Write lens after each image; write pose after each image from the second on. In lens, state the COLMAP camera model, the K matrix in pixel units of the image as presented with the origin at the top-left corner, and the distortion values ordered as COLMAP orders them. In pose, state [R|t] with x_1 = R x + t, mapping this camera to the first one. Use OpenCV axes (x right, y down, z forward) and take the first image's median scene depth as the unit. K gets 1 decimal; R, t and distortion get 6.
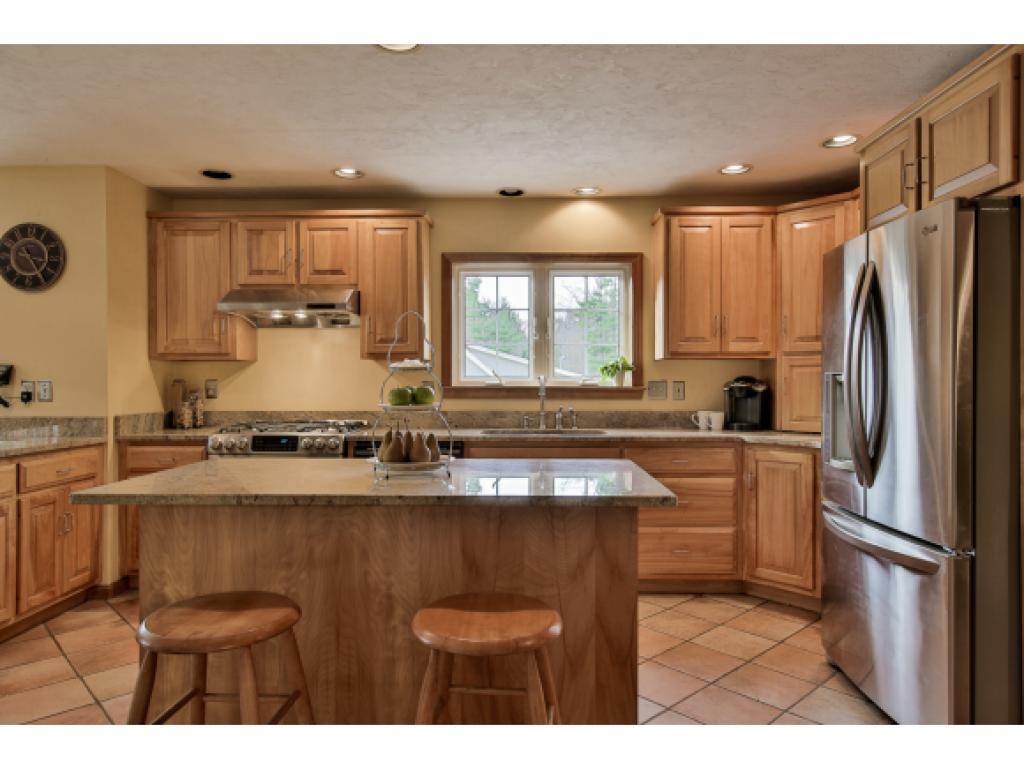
lens RADIAL K [[657.6, 0, 512.0], [0, 657.6, 384.5], [0, 0, 1]] dist [0.008169, -0.000694]
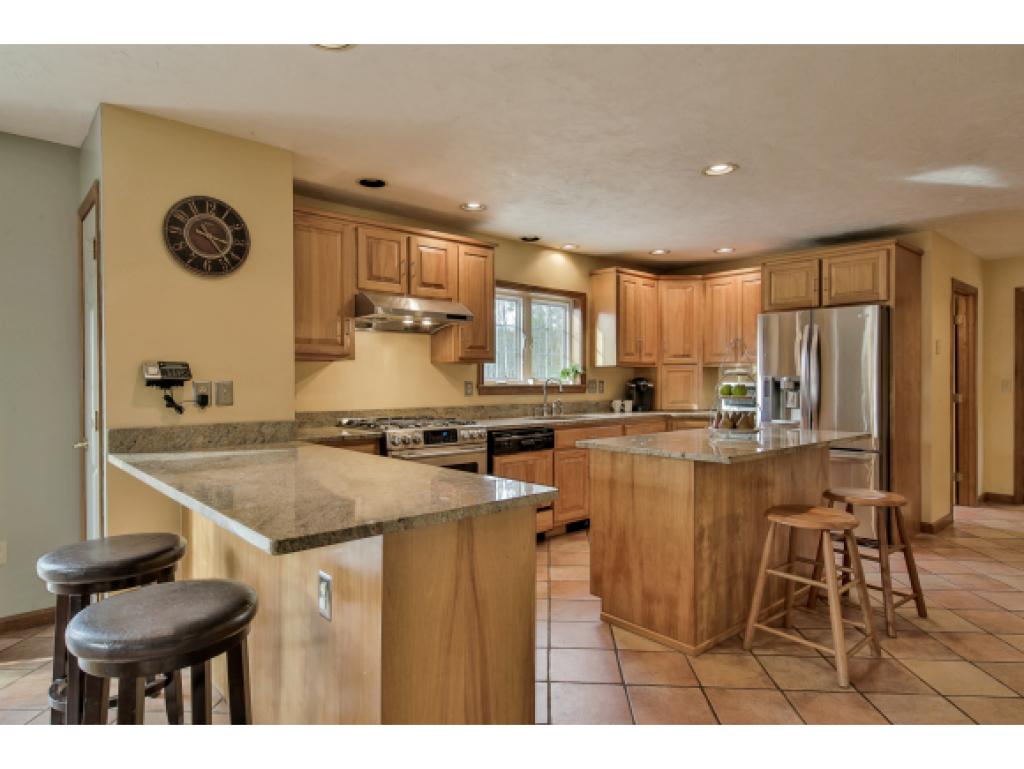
lens RADIAL K [[585.7, 0, 512.0], [0, 585.7, 384.5], [0, 0, 1]] dist [-0.000905, 0.000004]
pose [[0.737851, -0.005210, 0.674943, -0.862638], [0.003467, 0.999986, 0.003929, -0.002867], [-0.674954, -0.000559, 0.737859, 0.159901]]
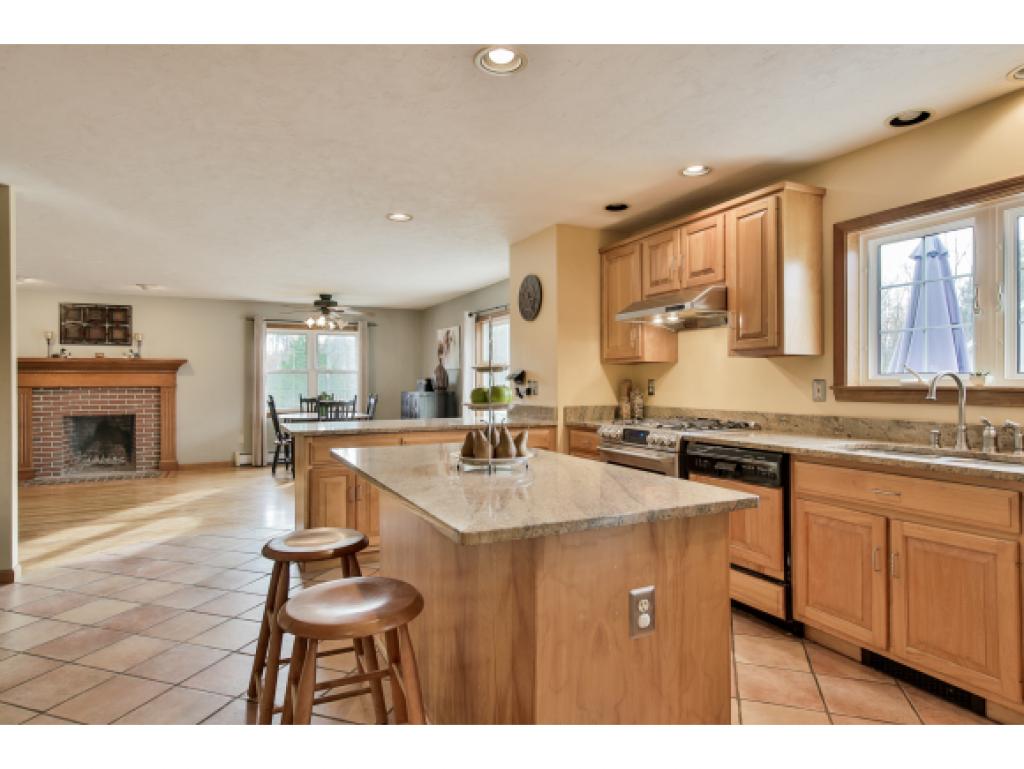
lens RADIAL K [[585.7, 0, 512.0], [0, 585.7, 384.5], [0, 0, 1]] dist [-0.000905, 0.000004]
pose [[0.454613, 0.002780, -0.890685, 0.391585], [0.000196, 0.999995, 0.003221, -0.001420], [0.890689, -0.001639, 0.454610, 0.329456]]
